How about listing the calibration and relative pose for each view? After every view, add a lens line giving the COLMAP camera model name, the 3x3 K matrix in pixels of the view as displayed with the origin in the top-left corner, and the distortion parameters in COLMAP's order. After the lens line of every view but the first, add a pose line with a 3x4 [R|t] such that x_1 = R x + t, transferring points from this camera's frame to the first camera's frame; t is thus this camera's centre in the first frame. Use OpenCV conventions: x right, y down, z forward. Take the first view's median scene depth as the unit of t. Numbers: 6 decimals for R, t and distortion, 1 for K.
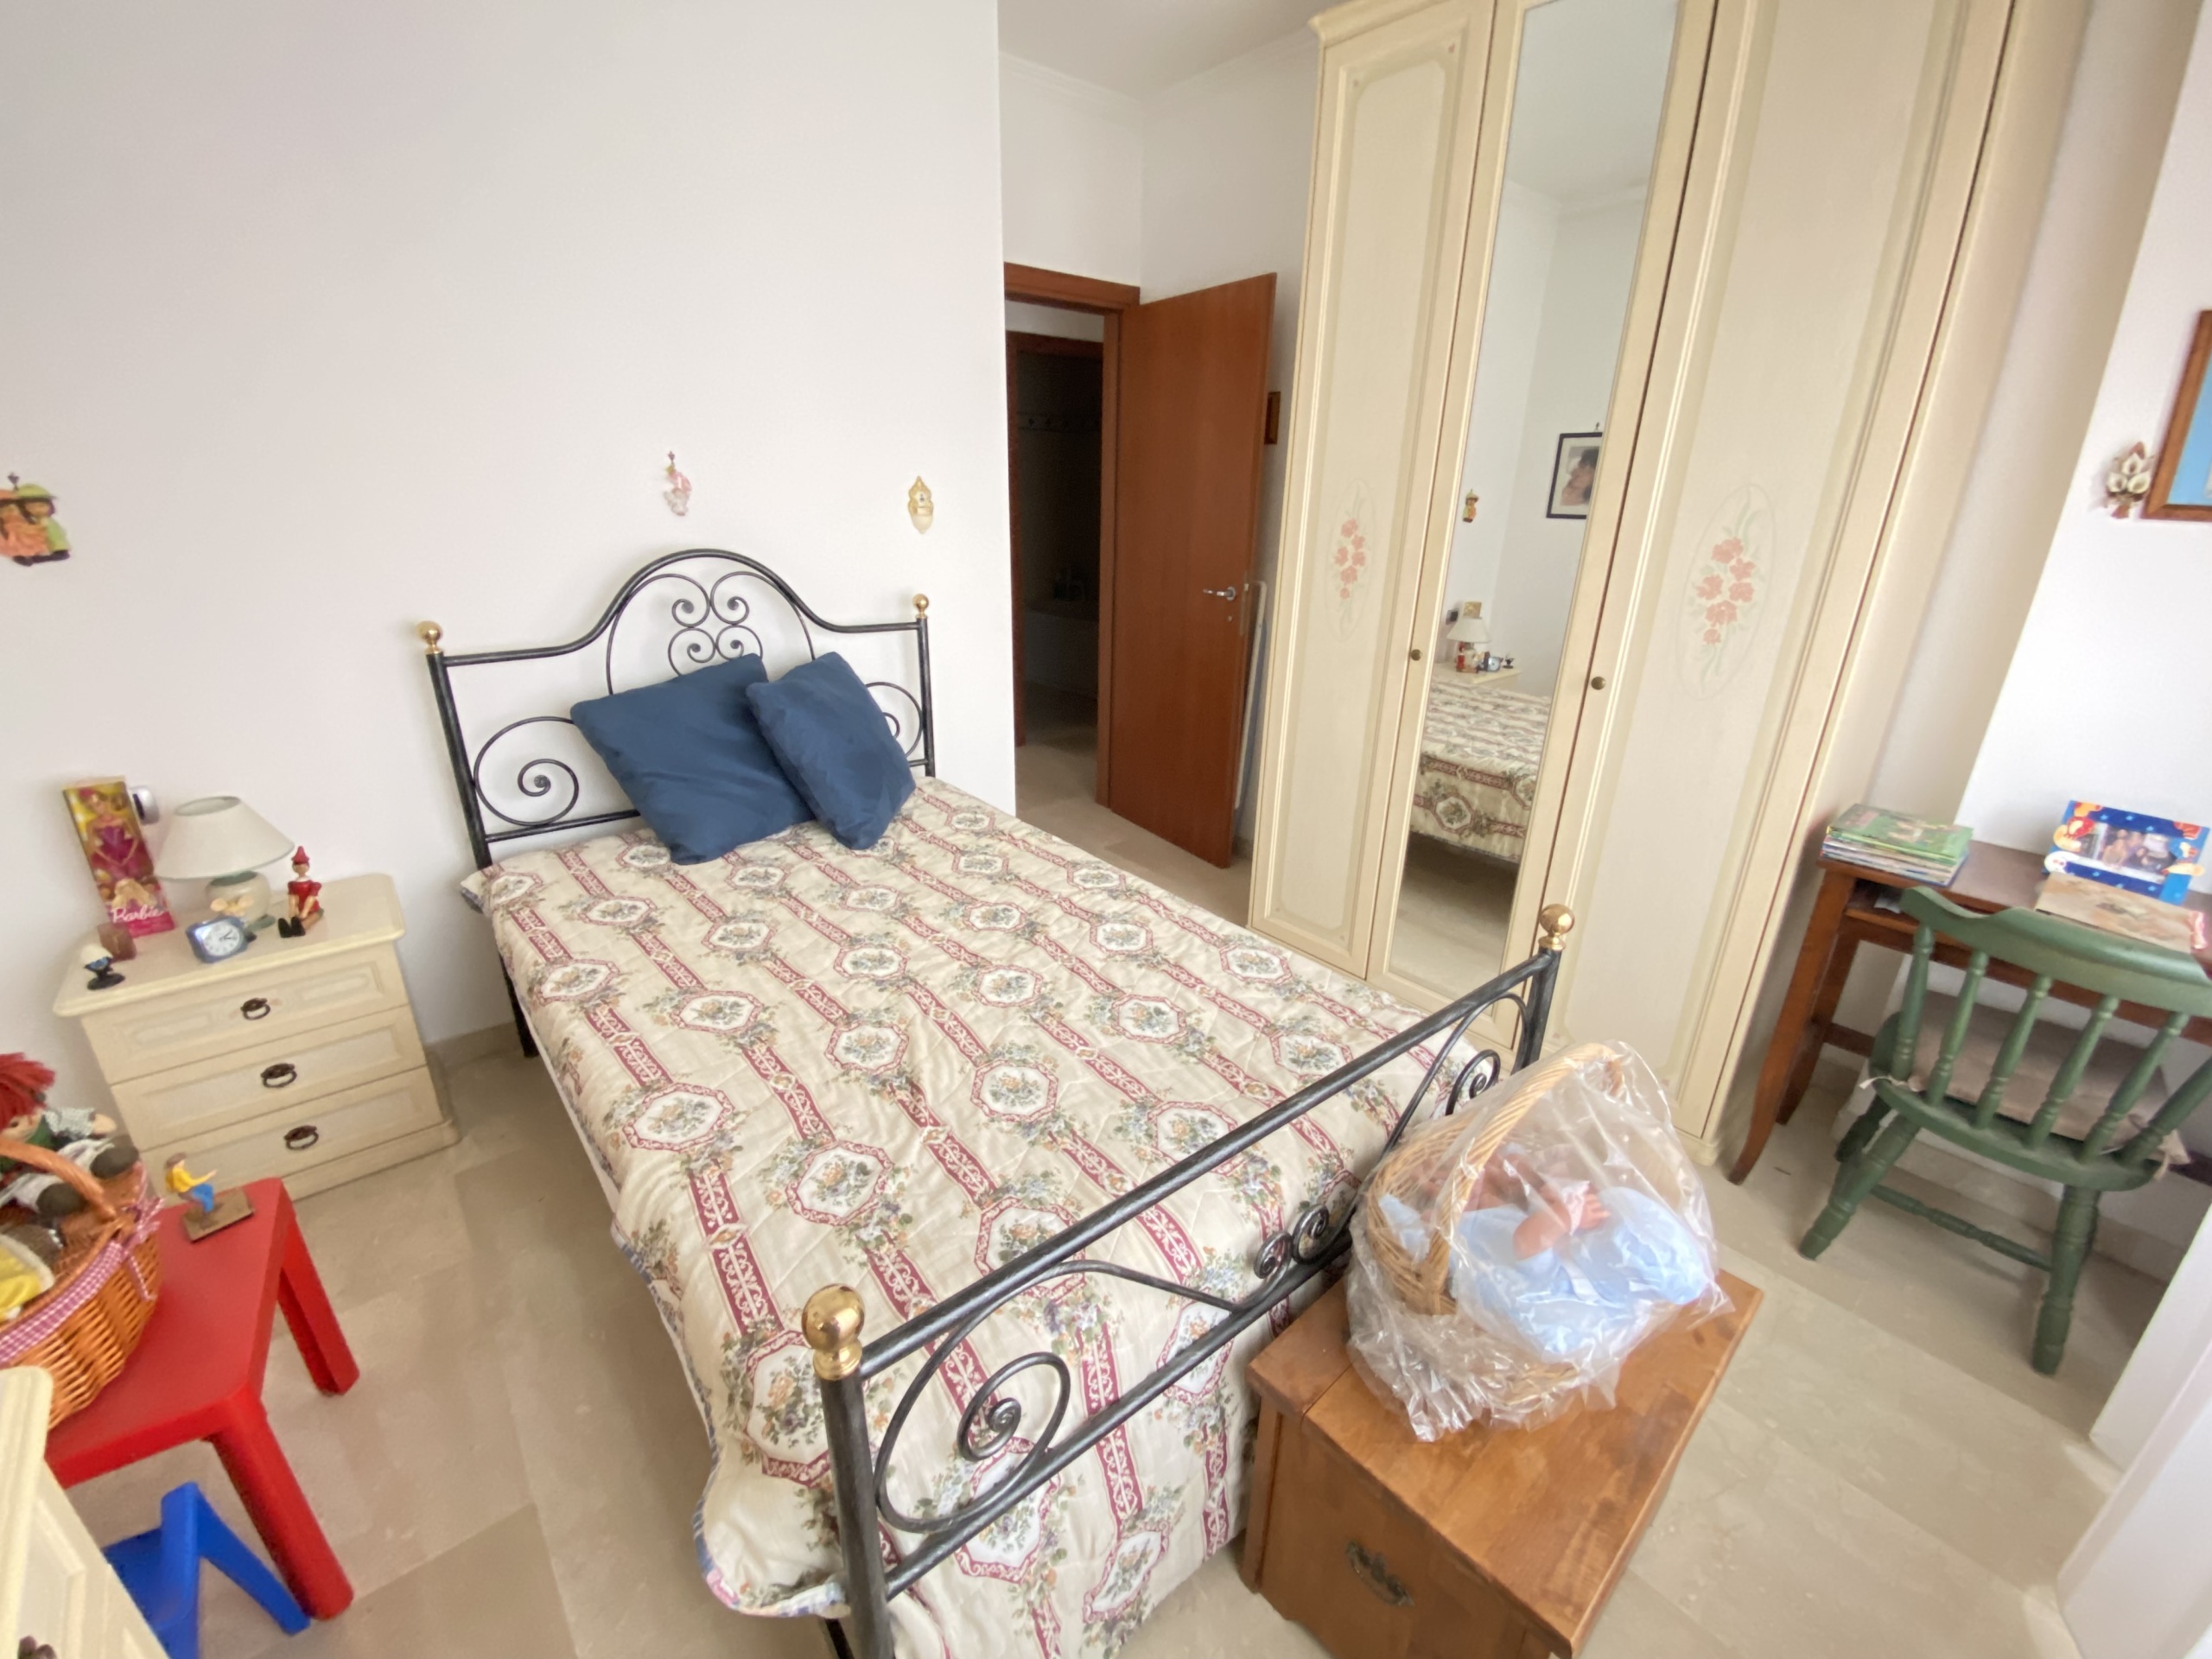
lens RADIAL K [[900.9, 0, 1106.0], [0, 900.9, 829.5], [0, 0, 1]] dist [0.049994, -0.048506]
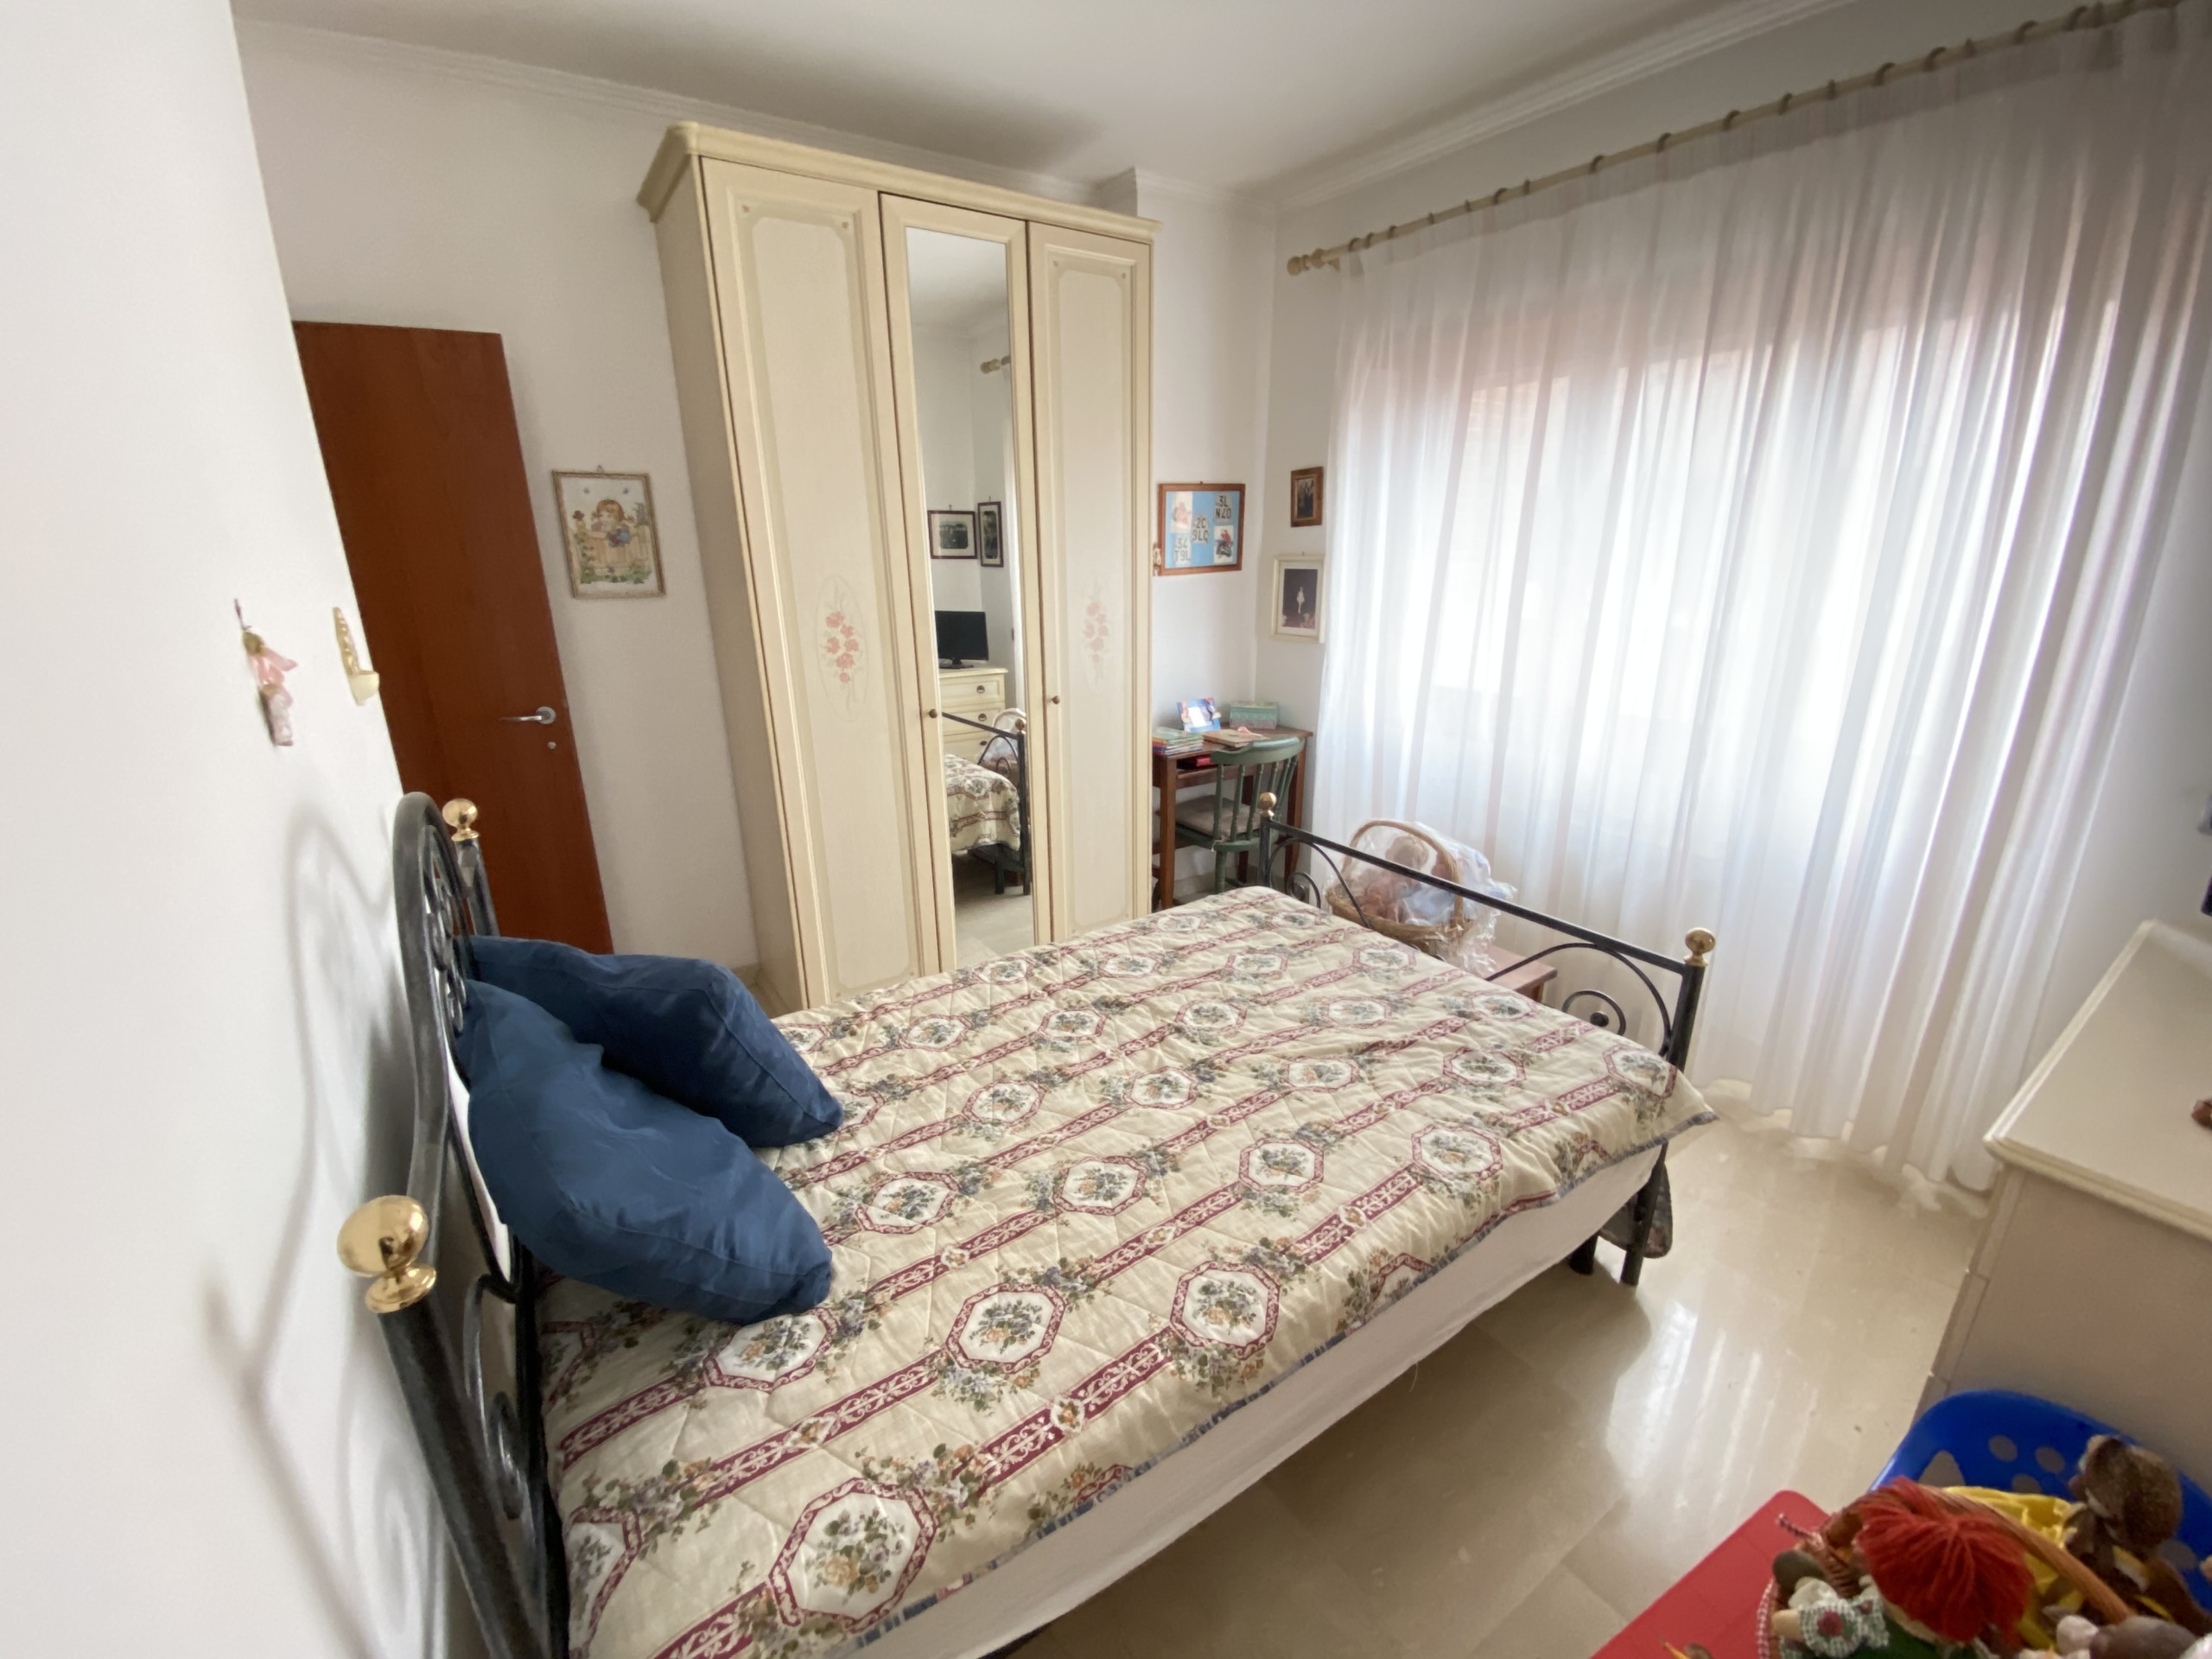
lens RADIAL K [[902.0, 0, 1102.0], [0, 902.0, 833.8], [0, 0, 1]] dist [0.021129, -0.027273]
pose [[0.107166, -0.311829, 0.944075, -0.970285], [0.372223, 0.893072, 0.252730, -0.319027], [-0.921936, 0.324323, 0.211777, 0.697311]]
